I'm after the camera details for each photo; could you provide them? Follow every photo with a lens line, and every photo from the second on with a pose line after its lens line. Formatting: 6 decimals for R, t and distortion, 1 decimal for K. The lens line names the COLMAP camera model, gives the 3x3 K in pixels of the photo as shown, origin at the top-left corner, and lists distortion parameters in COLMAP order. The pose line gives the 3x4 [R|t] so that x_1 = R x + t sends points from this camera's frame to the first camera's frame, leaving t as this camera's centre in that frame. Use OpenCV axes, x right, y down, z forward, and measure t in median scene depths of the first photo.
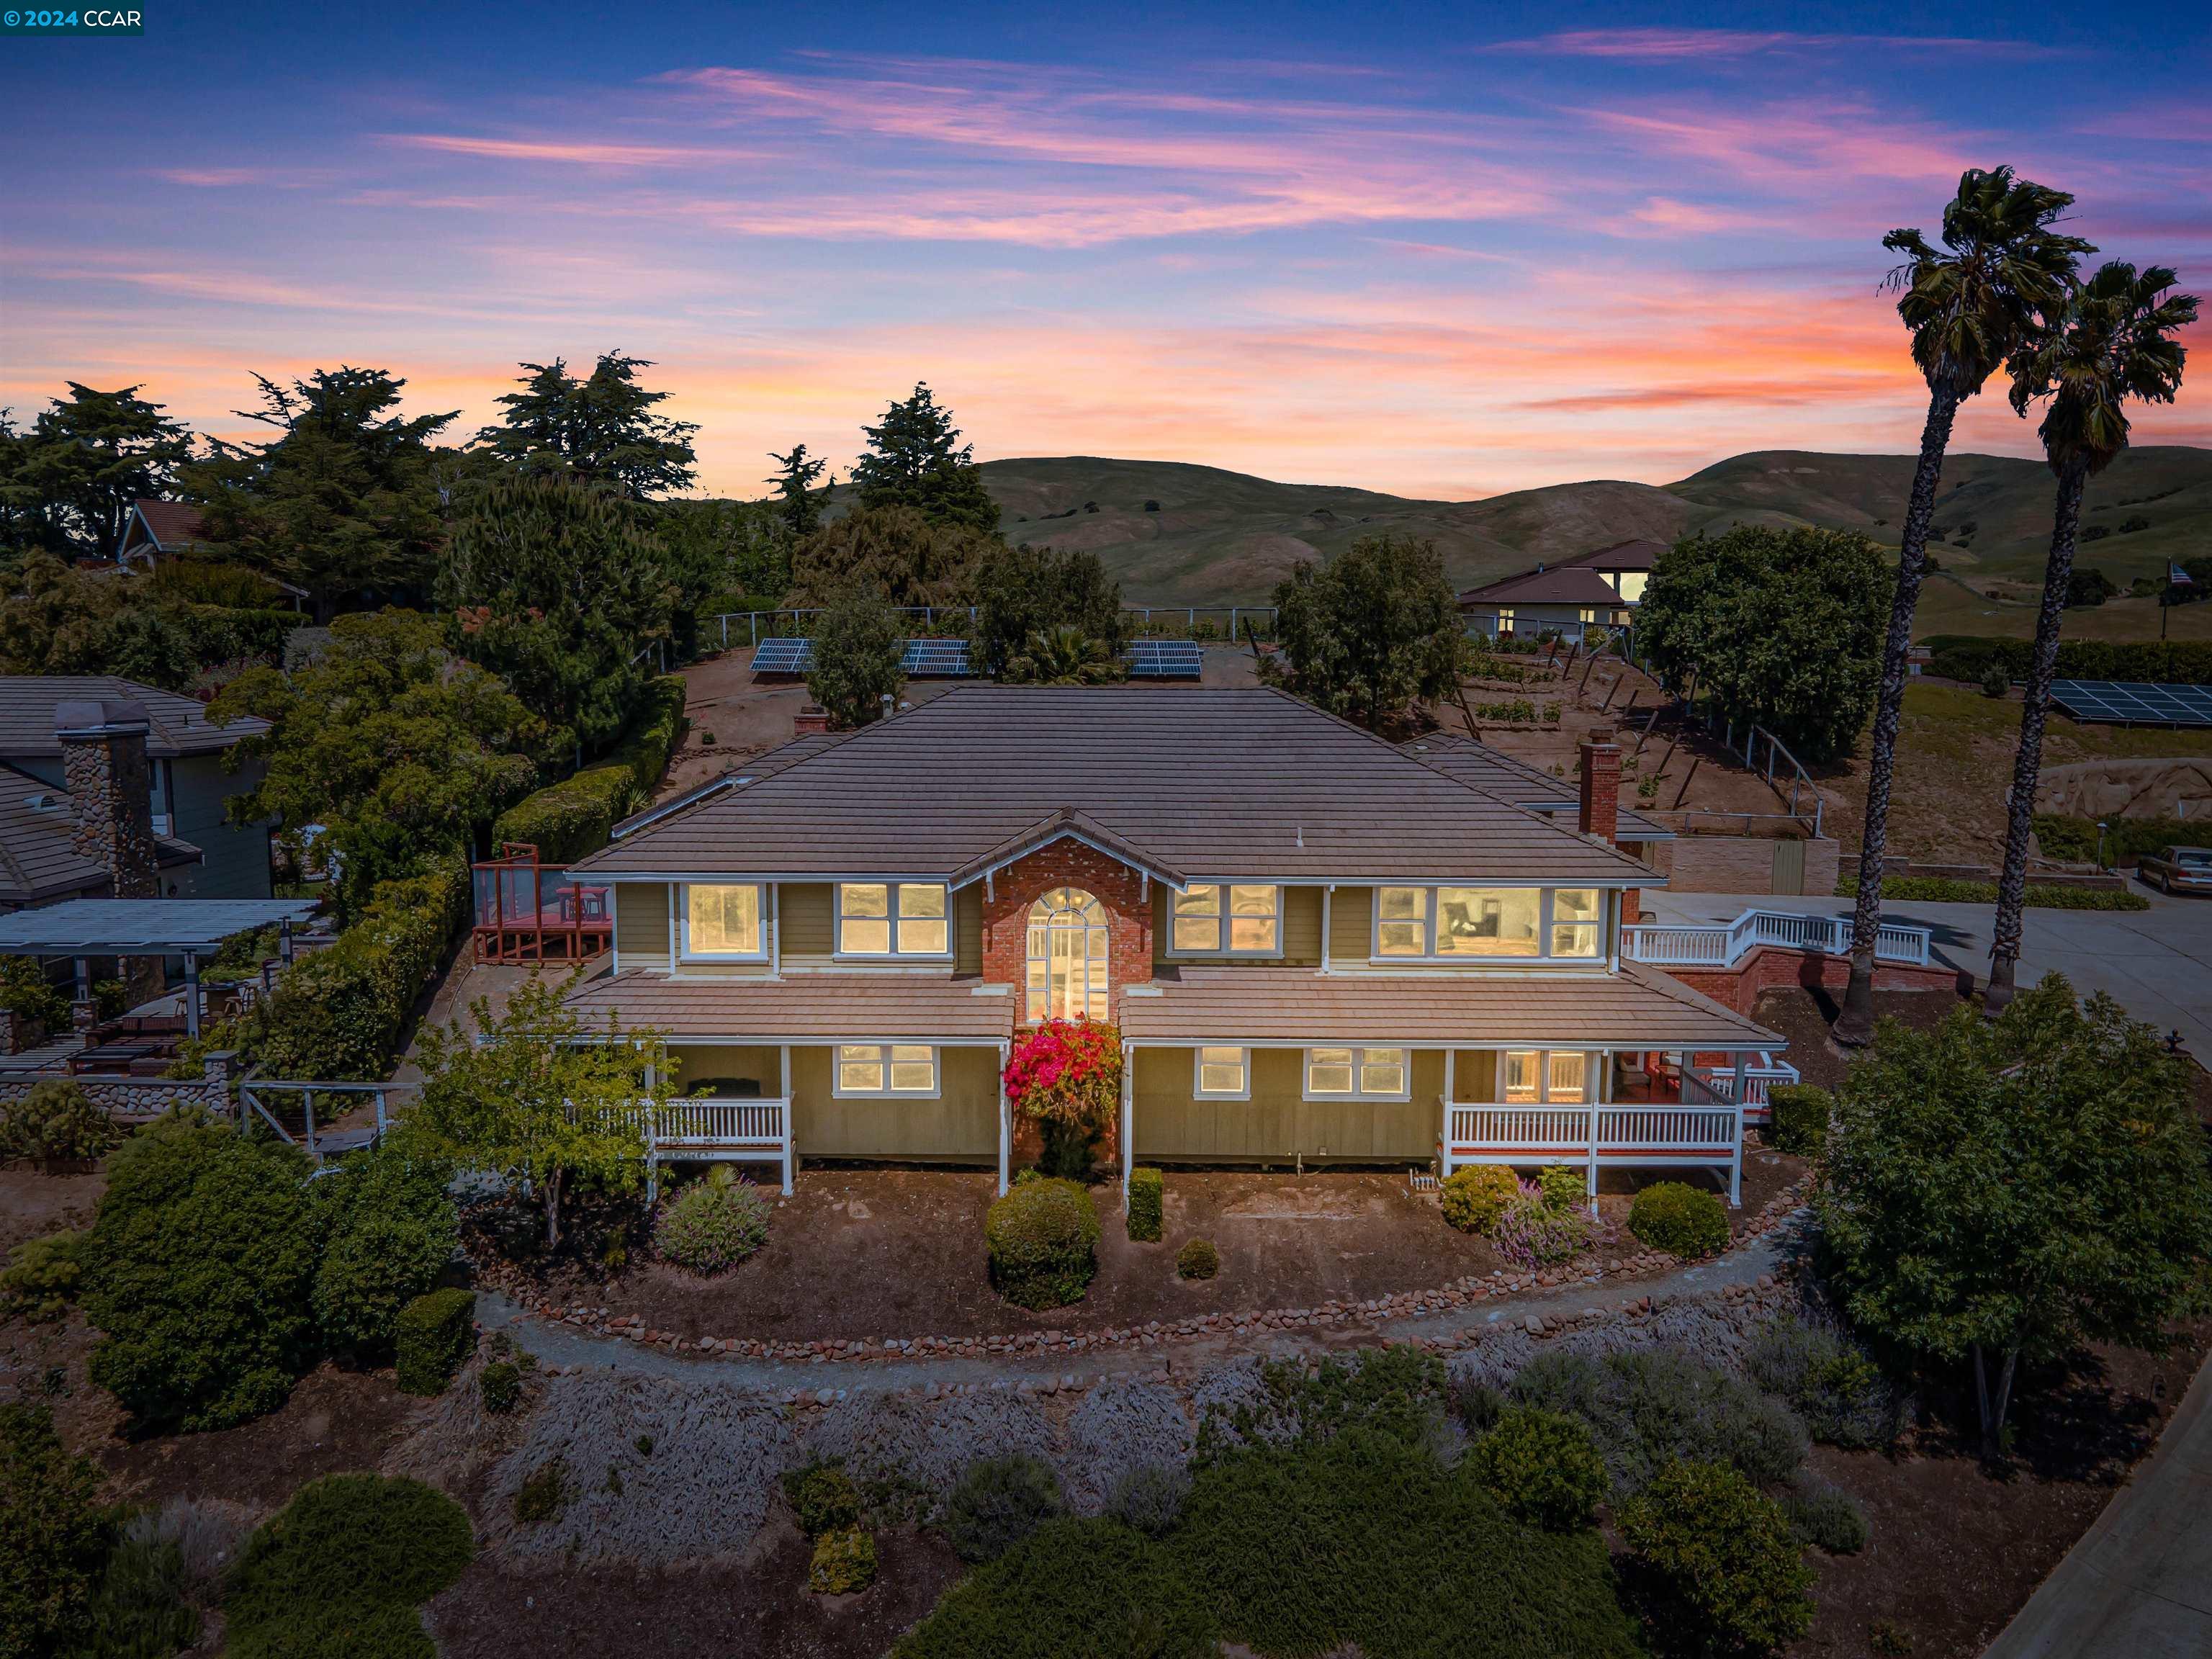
lens RADIAL K [[1621.9, 0, 1097.5], [0, 1621.9, 826.8], [0, 0, 1]] dist [0.015460, 0.063215]
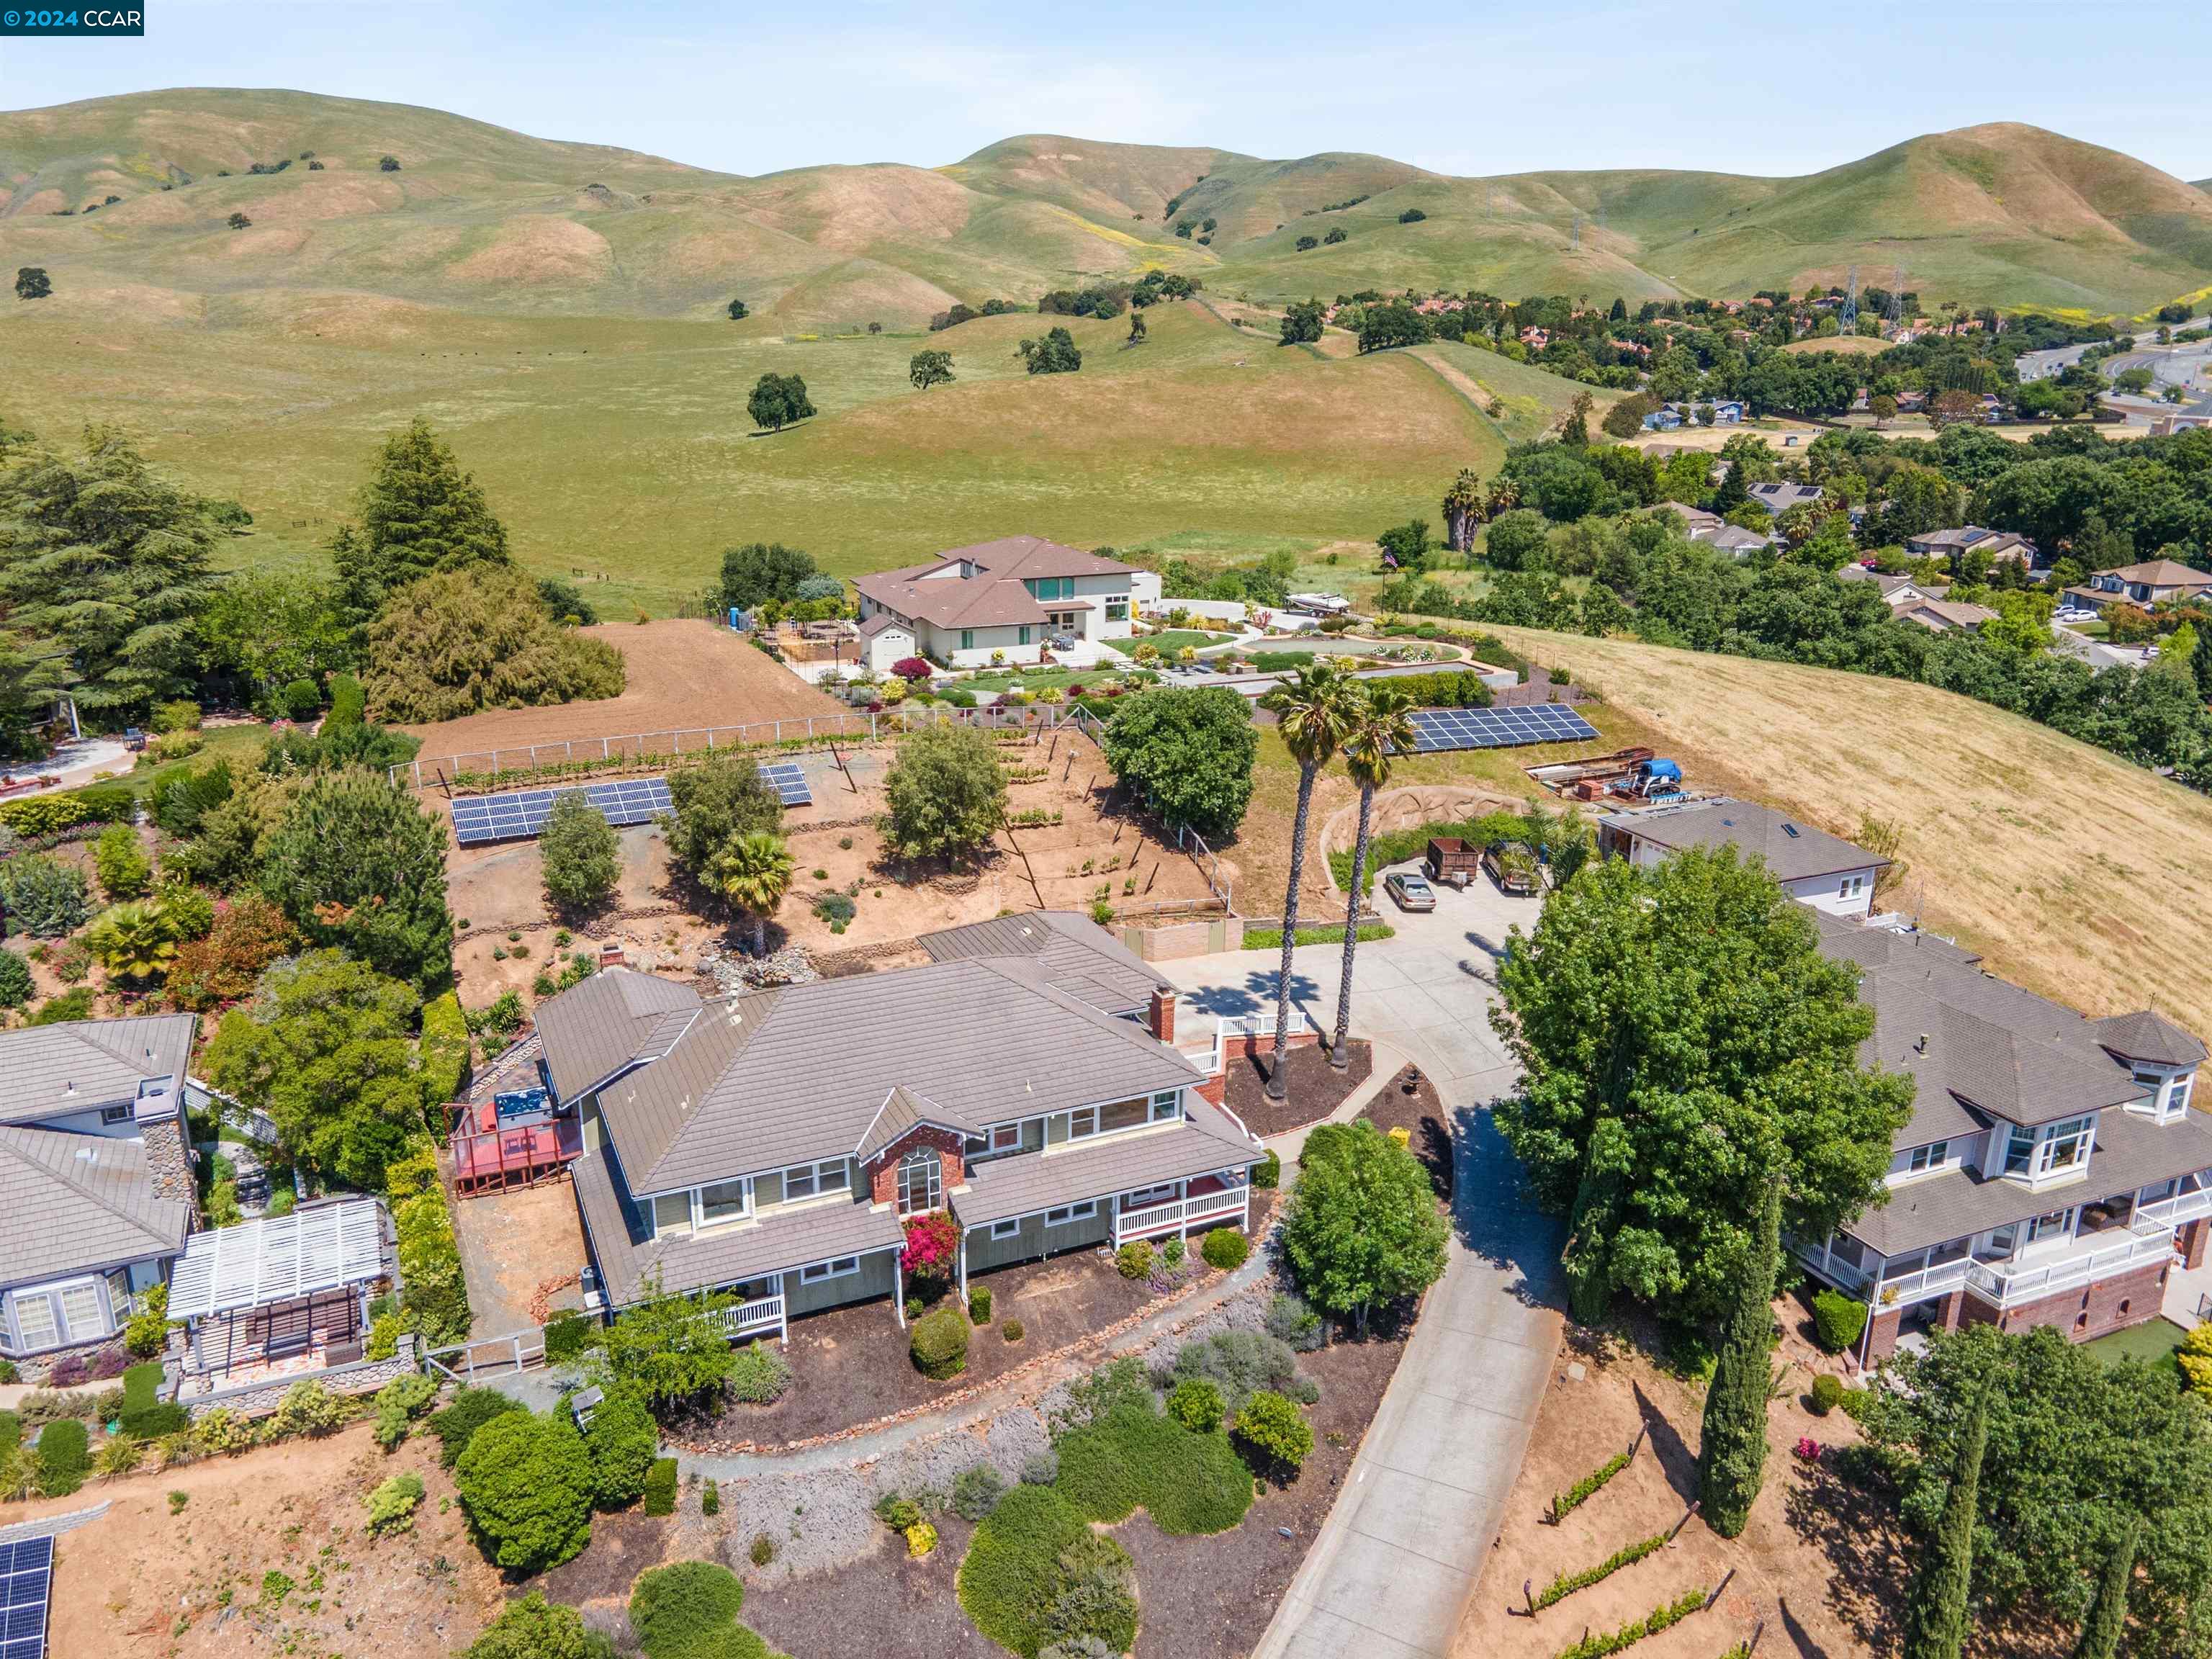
lens RADIAL K [[1621.9, 0, 1097.5], [0, 1621.9, 826.8], [0, 0, 1]] dist [0.015460, 0.063215]
pose [[0.913031, -0.120399, 0.389715, -0.506624], [0.043938, 0.978914, 0.199489, -0.673557], [-0.405516, -0.165016, 0.899070, -0.661148]]
